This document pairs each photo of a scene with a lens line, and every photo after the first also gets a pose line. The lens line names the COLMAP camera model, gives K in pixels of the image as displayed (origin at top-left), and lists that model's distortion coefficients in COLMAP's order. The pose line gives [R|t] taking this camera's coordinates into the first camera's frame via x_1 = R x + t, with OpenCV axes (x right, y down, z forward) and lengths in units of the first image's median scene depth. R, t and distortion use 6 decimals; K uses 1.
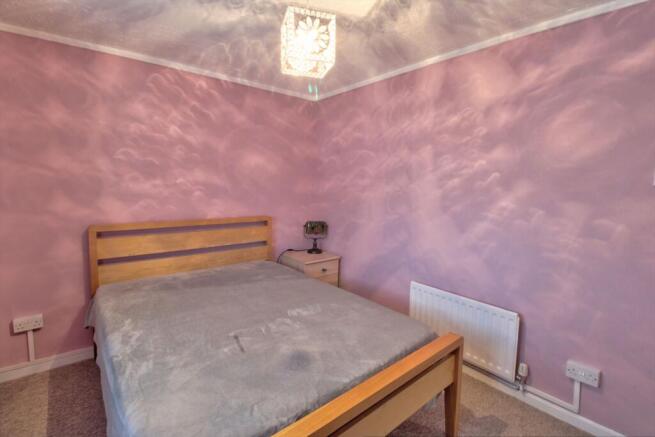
lens RADIAL K [[302.4, 0, 330.9], [0, 302.4, 210.0], [0, 0, 1]] dist [0.002230, -0.014212]
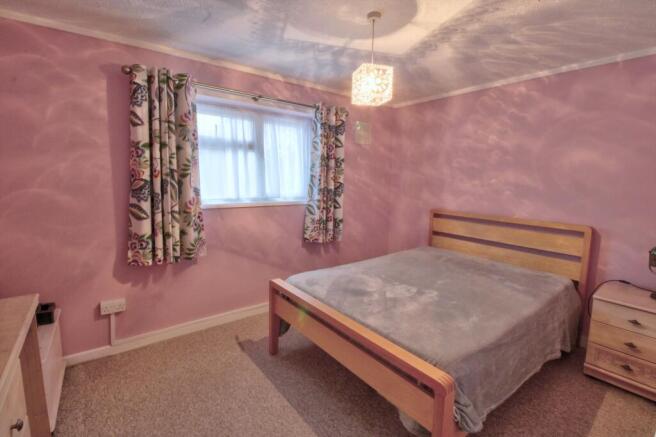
lens RADIAL K [[302.8, 0, 331.4], [0, 302.8, 210.0], [0, 0, 1]] dist [0.002230, -0.014212]
pose [[-0.041870, 0.085589, -0.995450, 0.709074], [-0.106803, 0.990232, 0.089633, -0.025350], [0.993398, 0.110070, -0.032320, 0.434471]]
